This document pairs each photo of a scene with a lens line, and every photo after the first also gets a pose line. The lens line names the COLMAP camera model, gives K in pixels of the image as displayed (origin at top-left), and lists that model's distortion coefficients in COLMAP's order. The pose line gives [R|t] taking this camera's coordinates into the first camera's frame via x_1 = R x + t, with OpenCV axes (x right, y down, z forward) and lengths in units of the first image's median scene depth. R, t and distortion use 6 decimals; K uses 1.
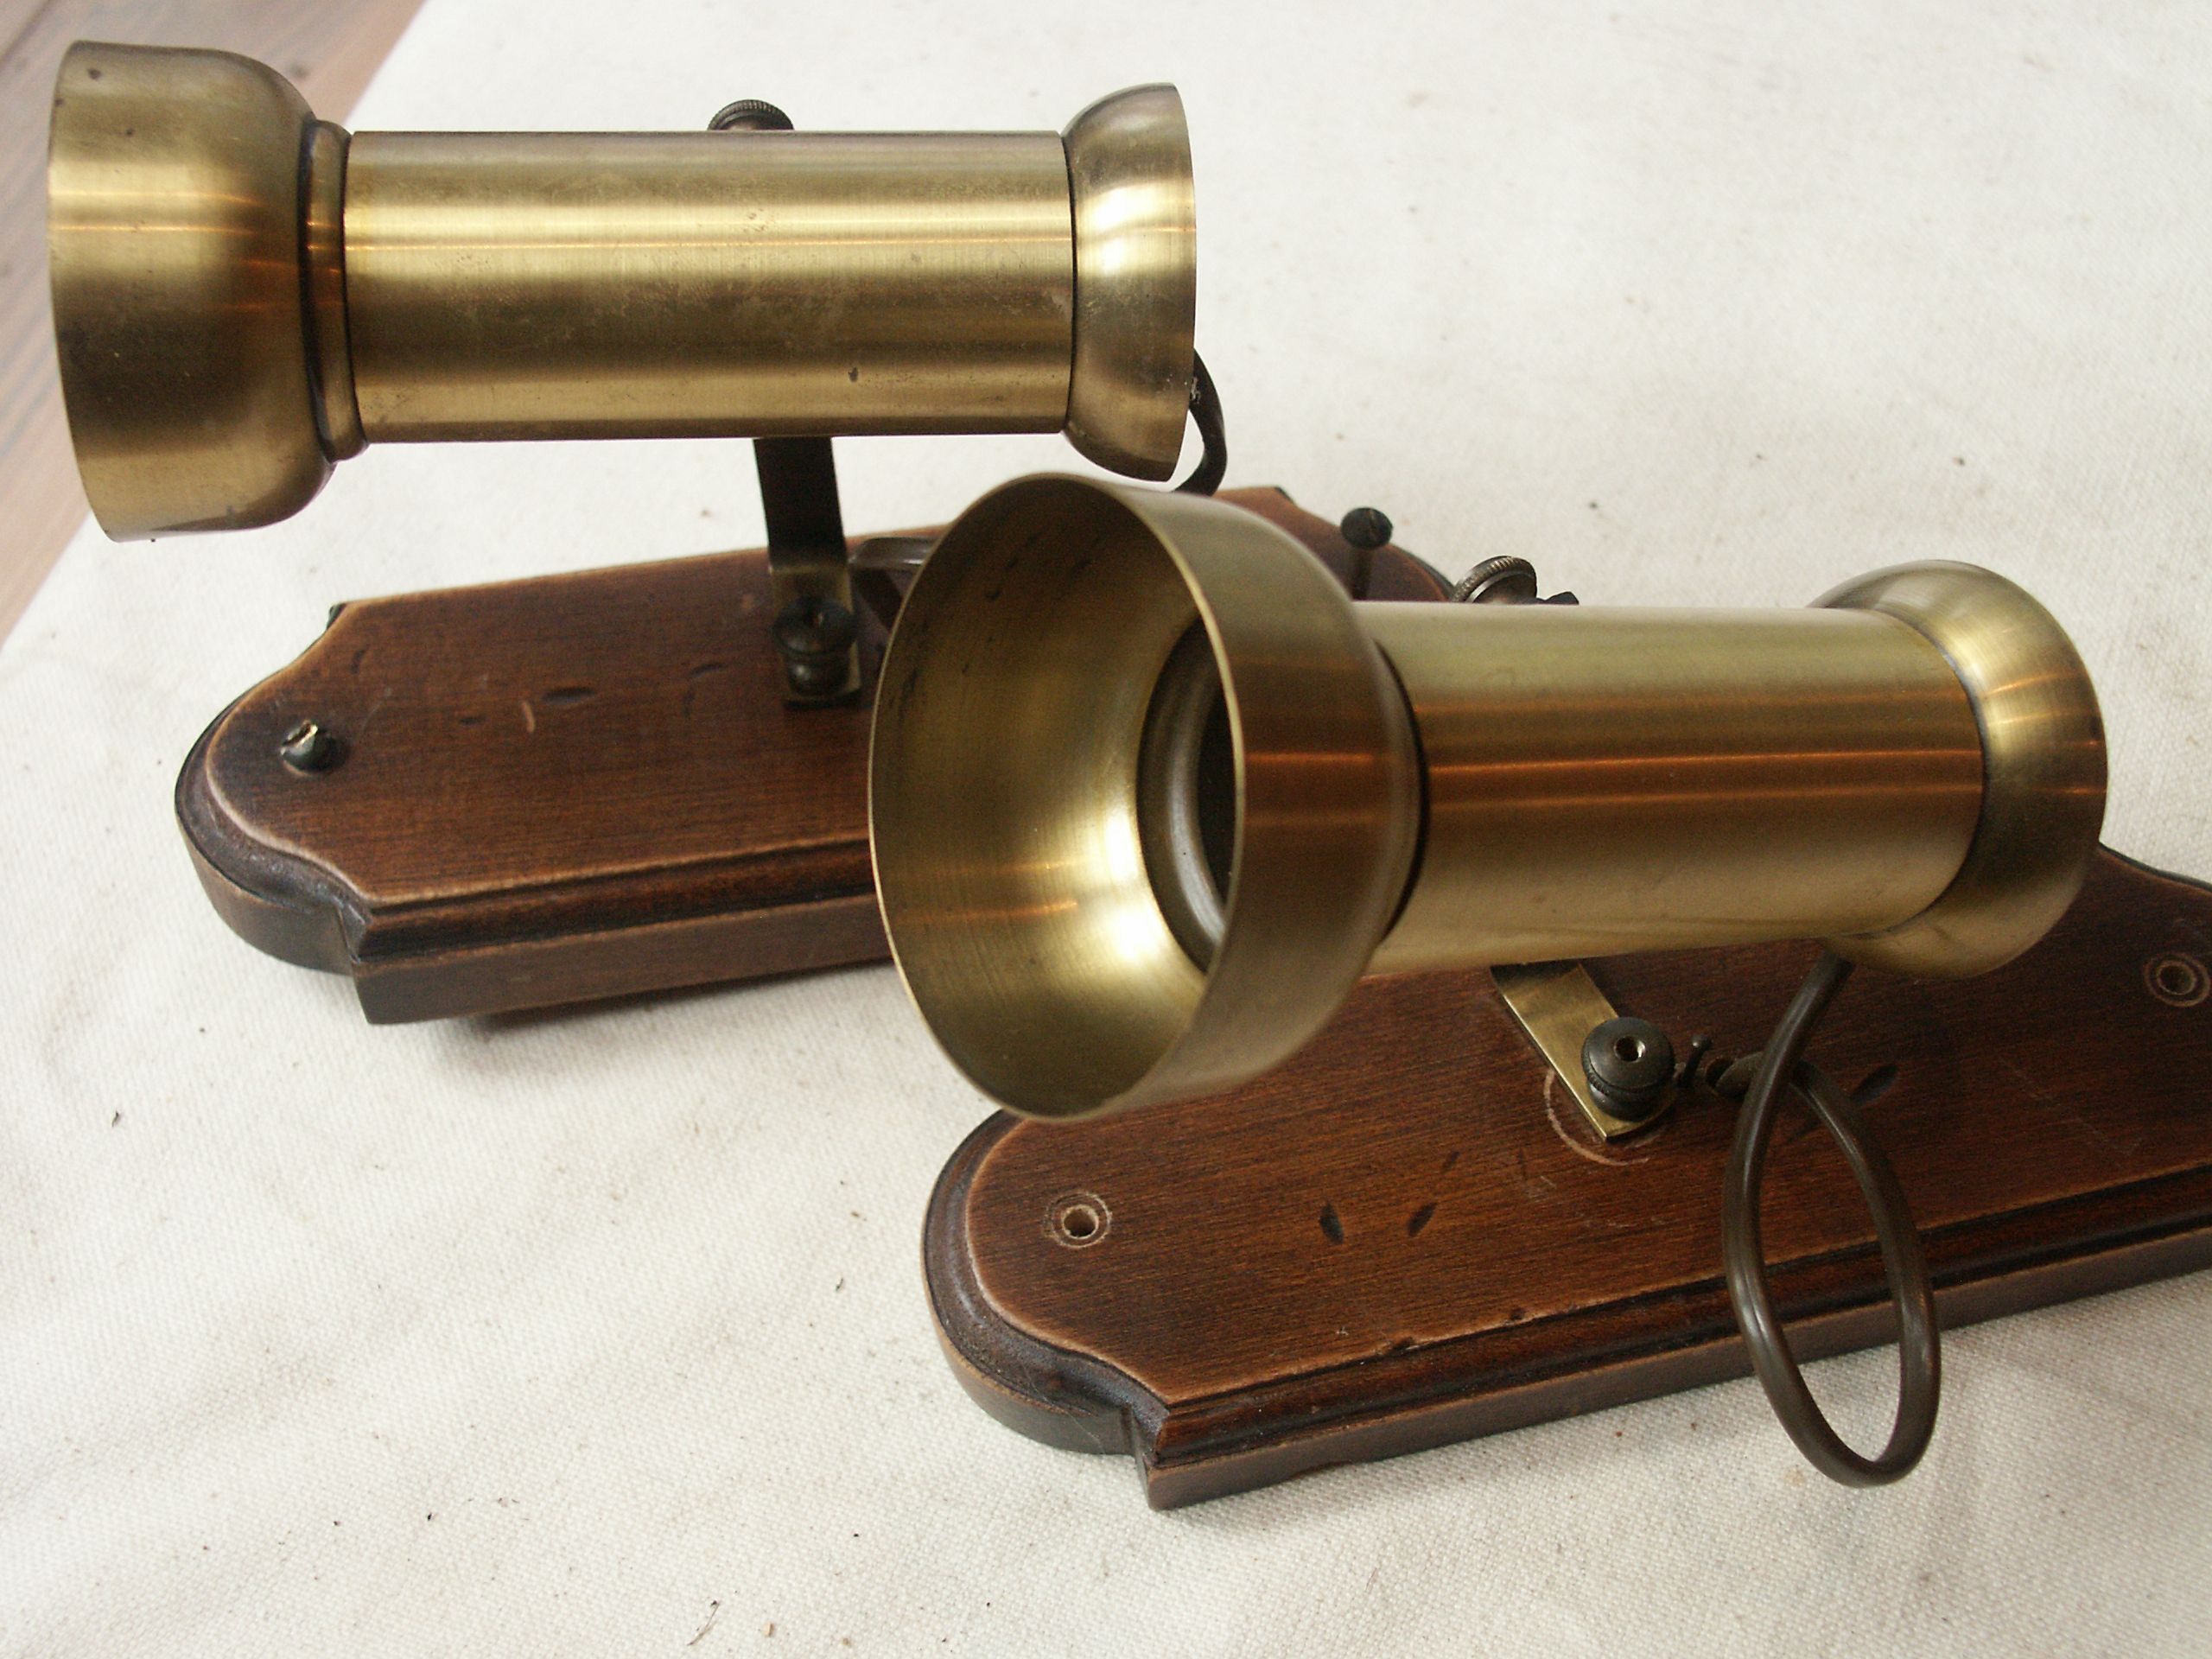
lens RADIAL K [[3035.8, 0, 1106.0], [0, 3035.8, 829.5], [0, 0, 1]] dist [-0.078545, 0.378797]
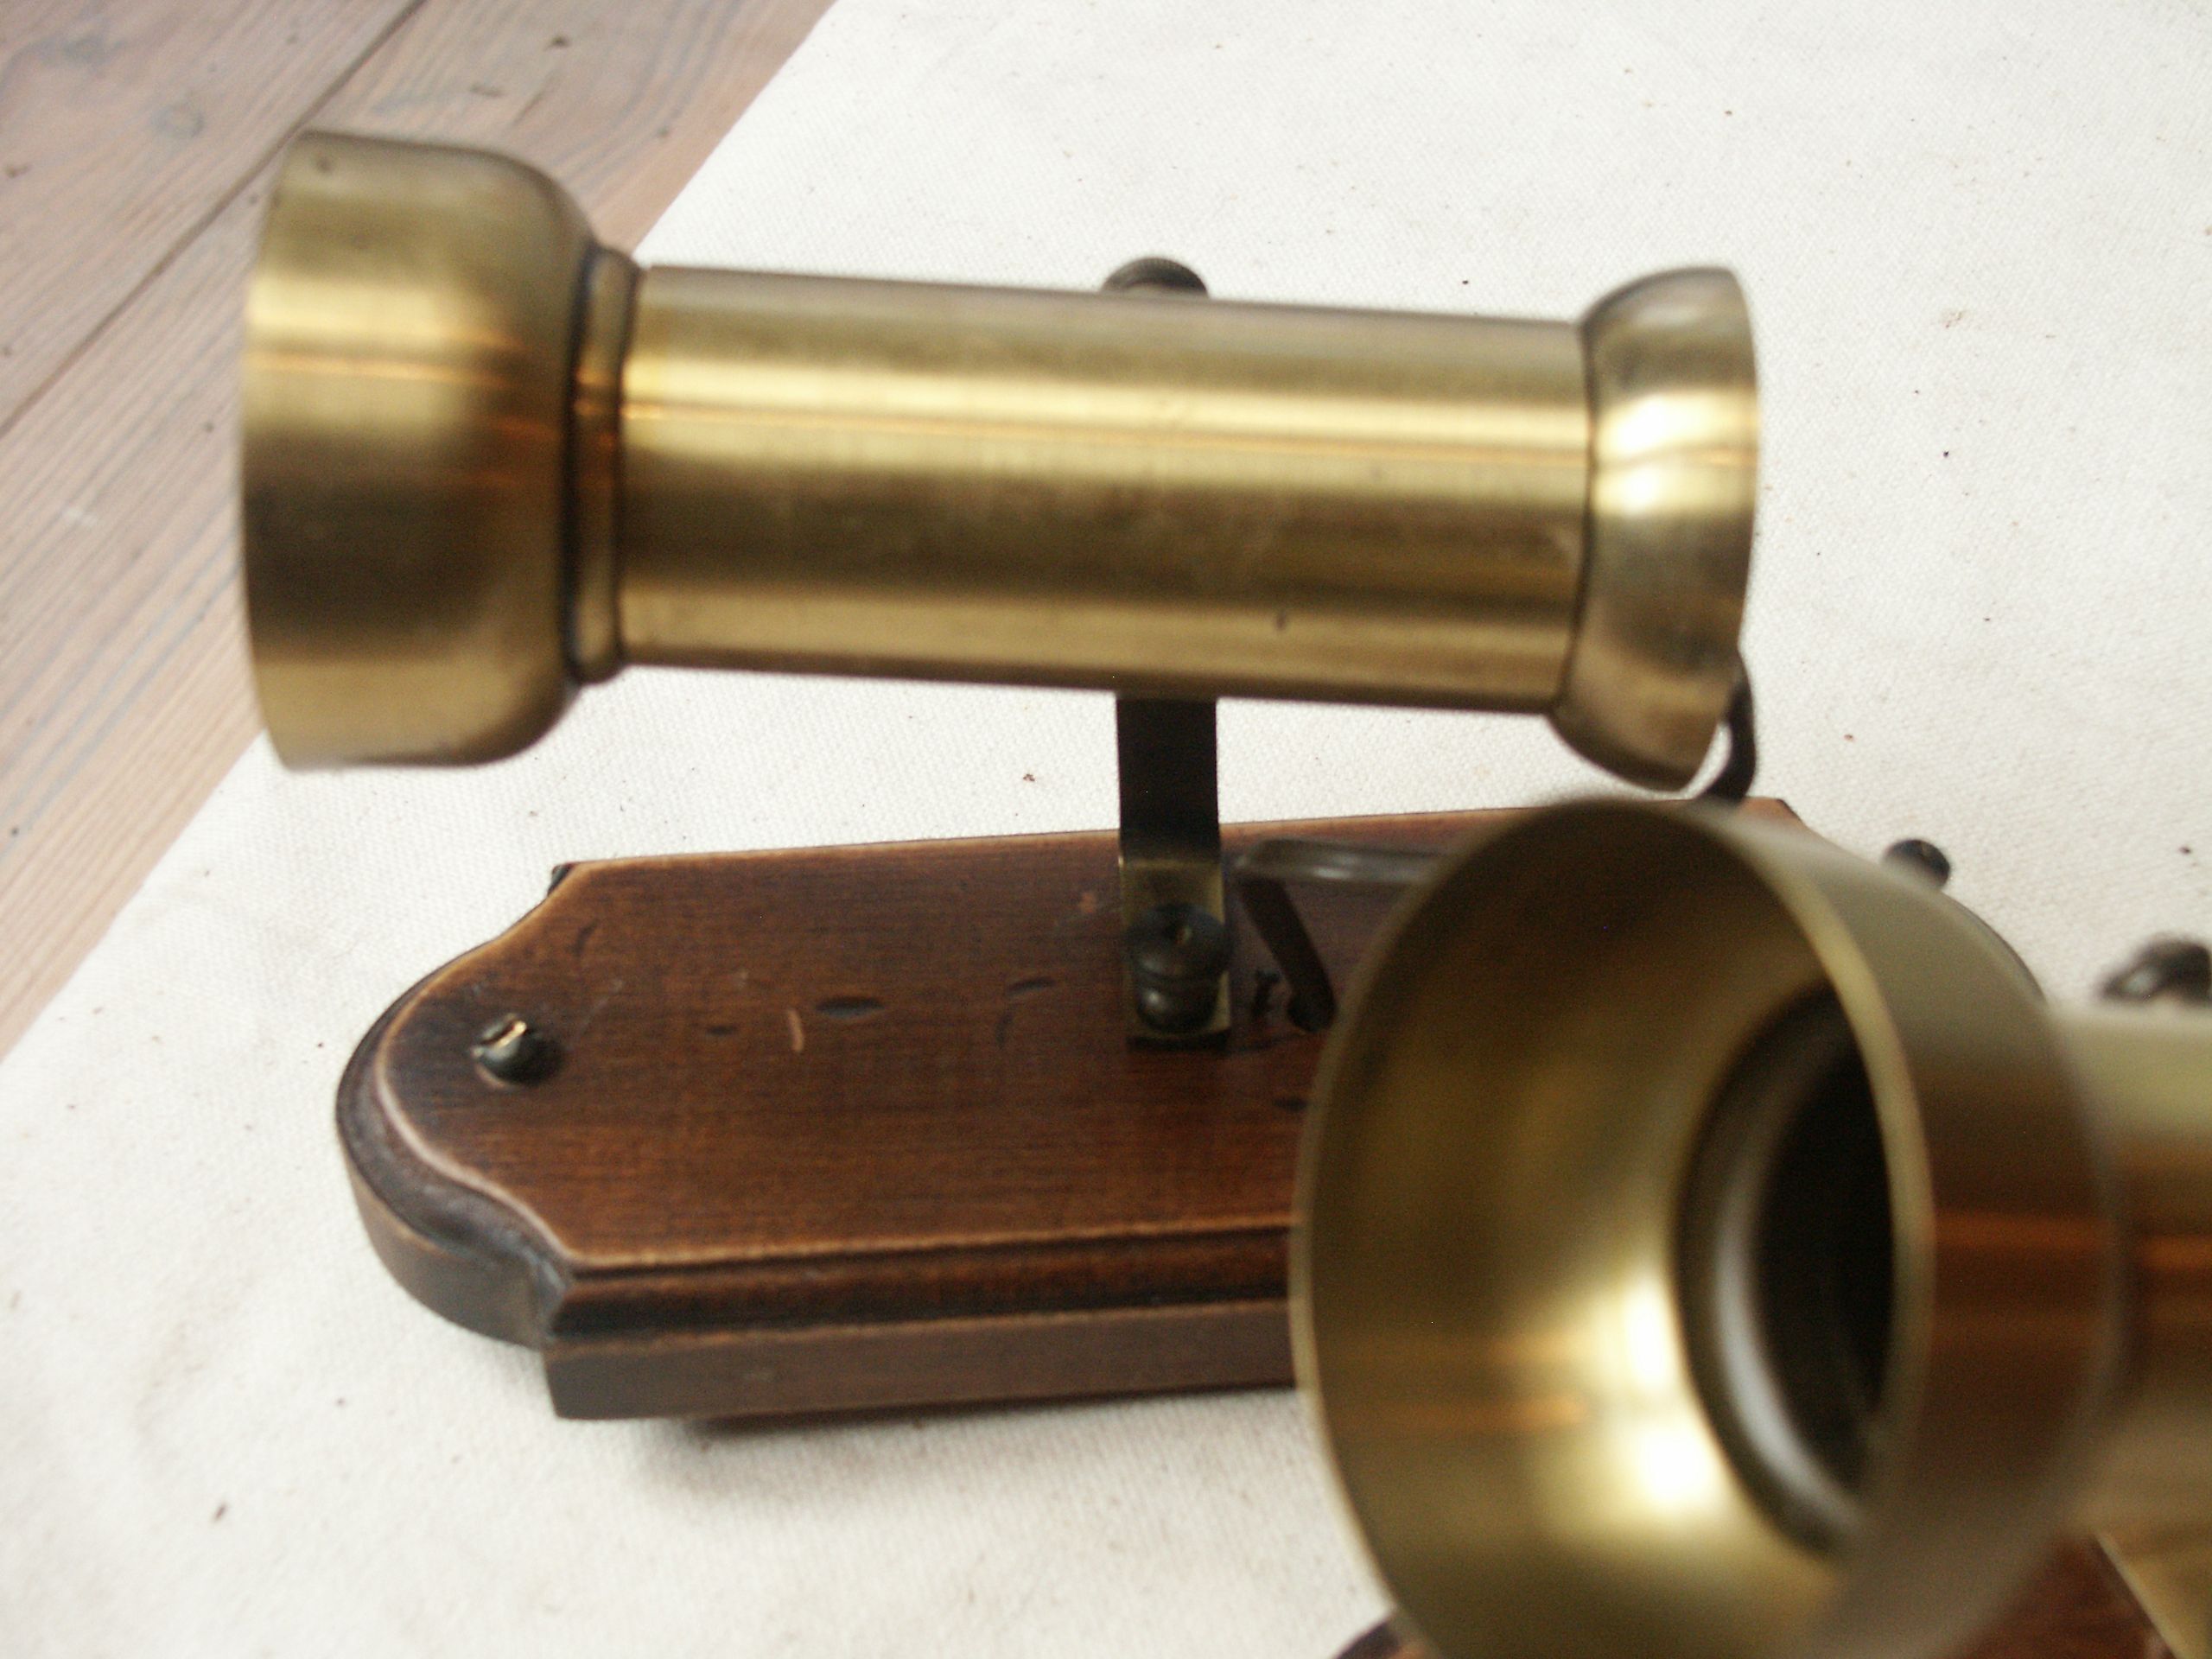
lens RADIAL K [[3369.0, 0, 1106.0], [0, 3369.0, 829.5], [0, 0, 1]] dist [-0.049147, 0.445423]
pose [[0.994239, 0.071464, -0.079889, -0.049113], [-0.077900, 0.993699, -0.080583, -0.025979], [0.073627, 0.086342, 0.993541, 0.156685]]
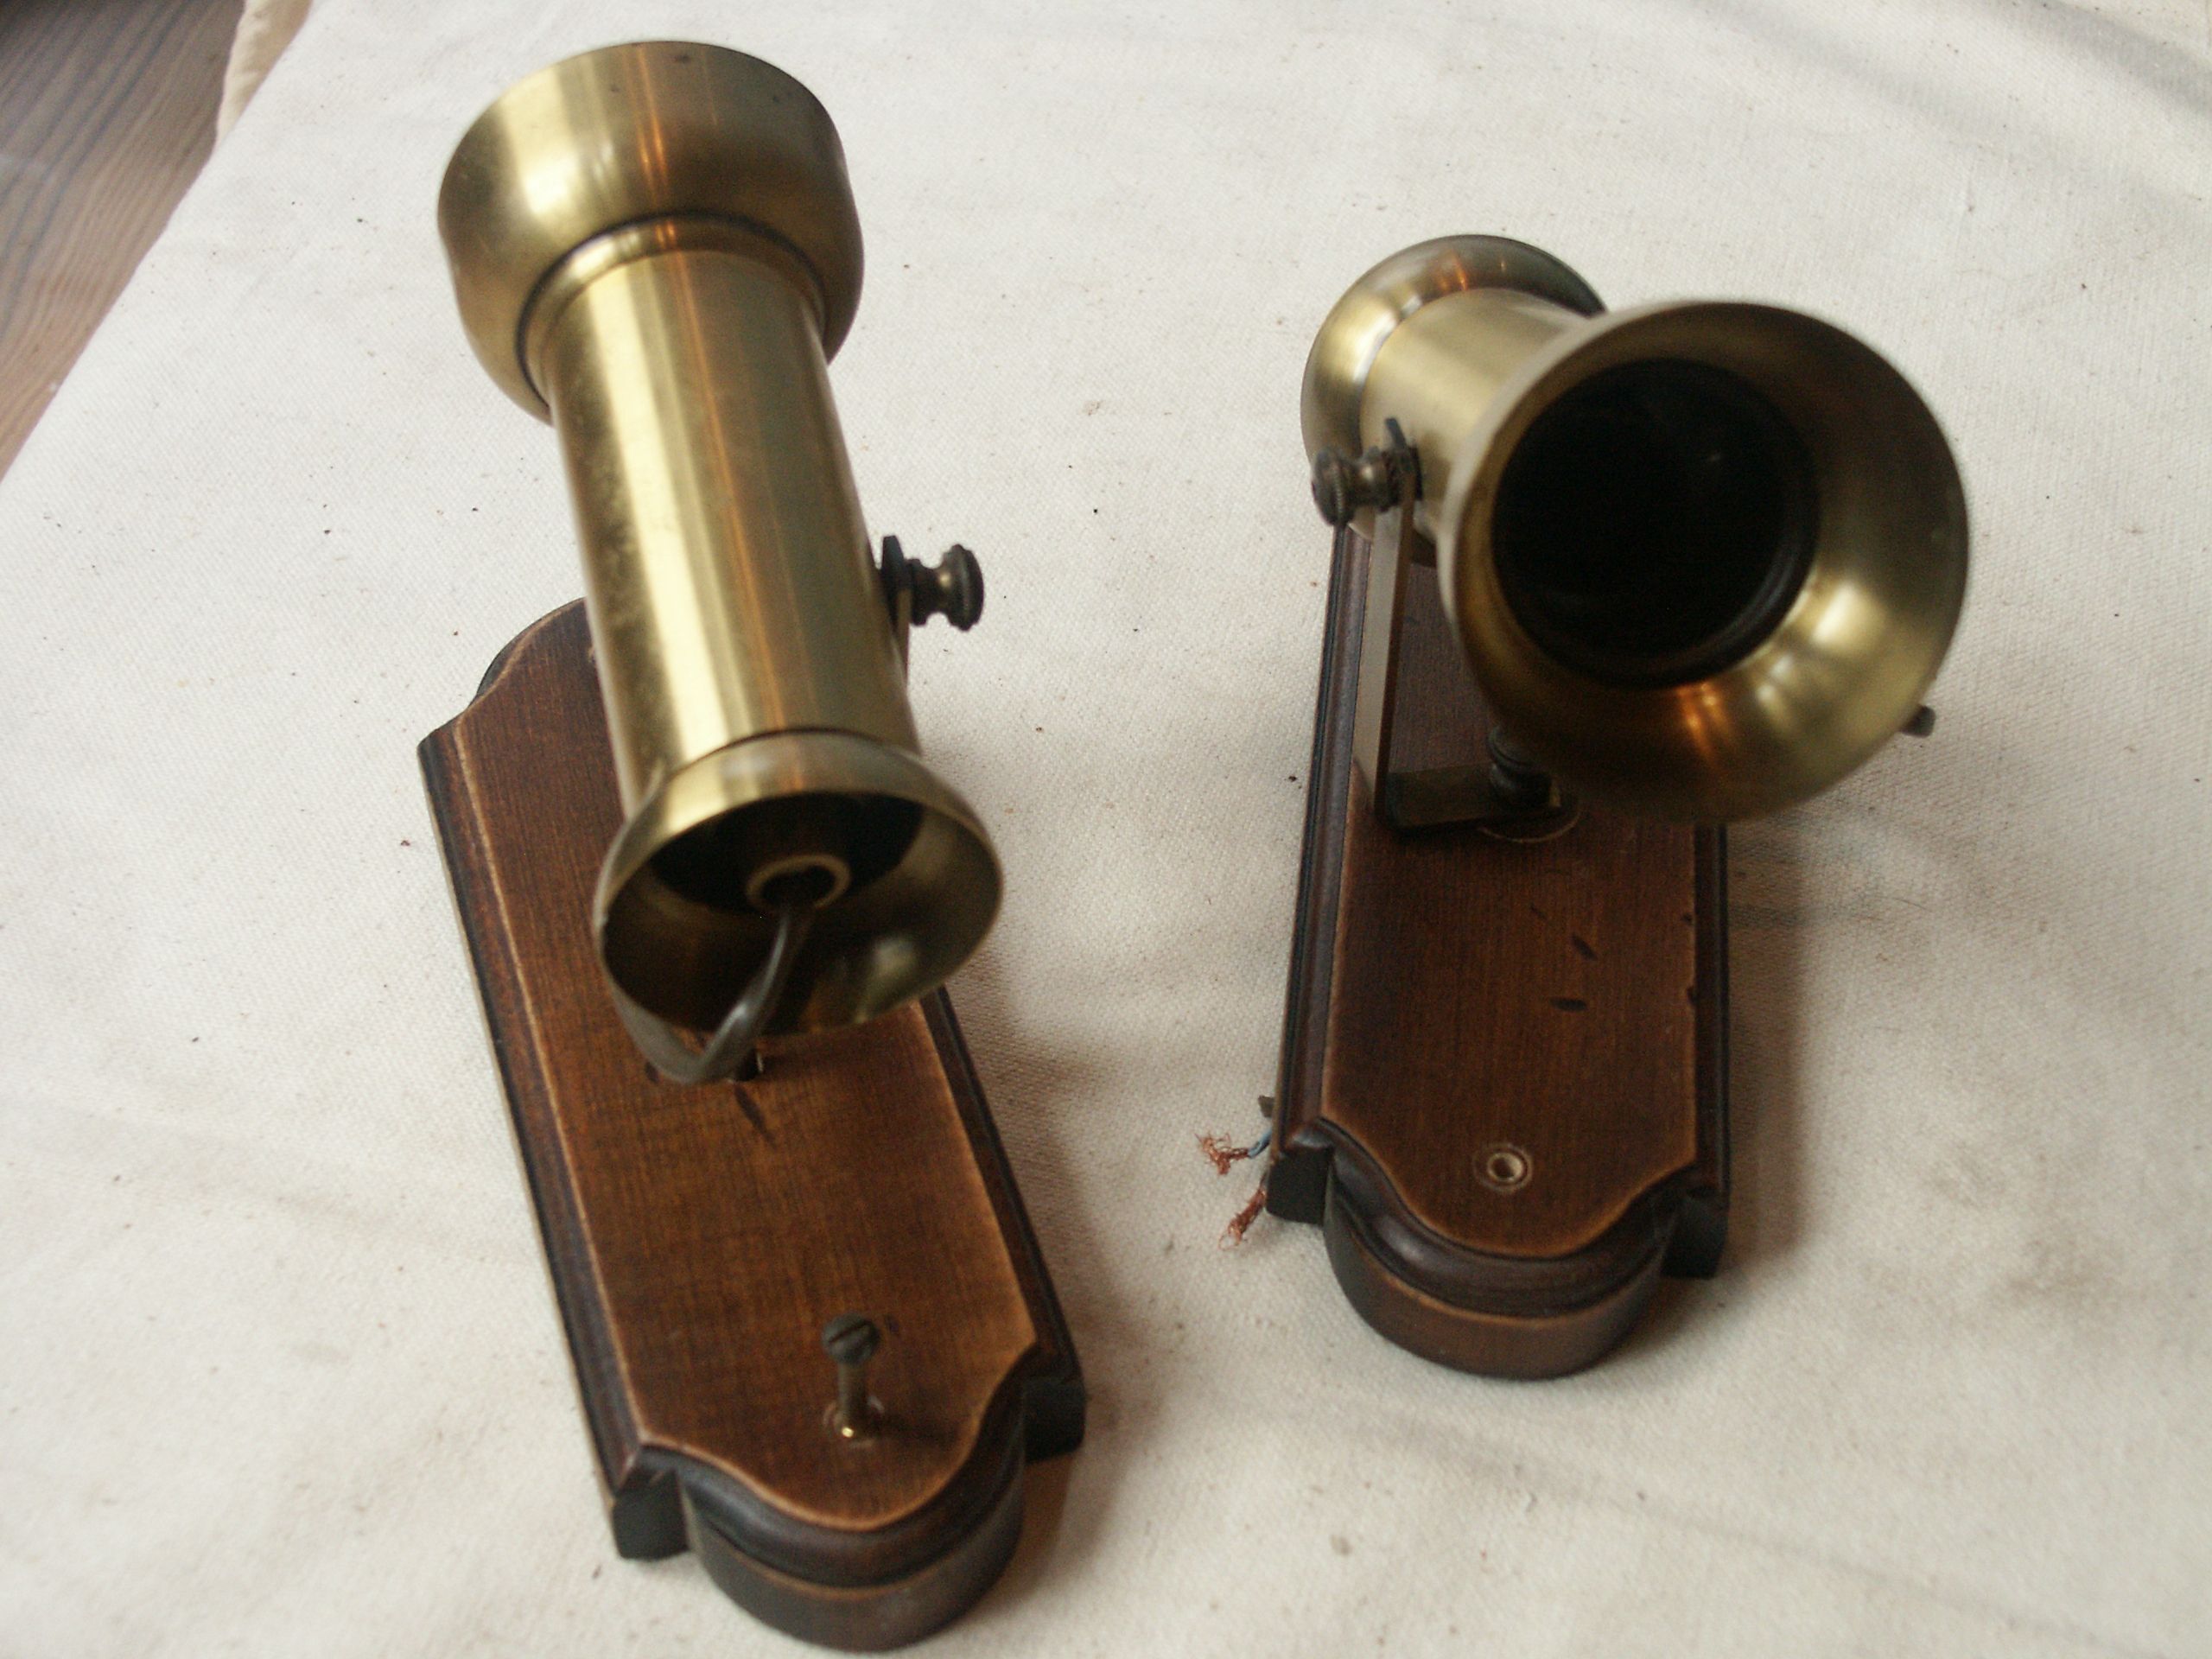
lens RADIAL K [[3659.8, 0, 1102.6], [0, 3659.8, 767.9], [0, 0, 1]] dist [0.005890, 0.308234]
pose [[0.994009, -0.059597, 0.091616, -0.016932], [0.073578, 0.984740, -0.157714, 0.089957], [-0.080819, 0.163510, 0.983226, -0.231339]]
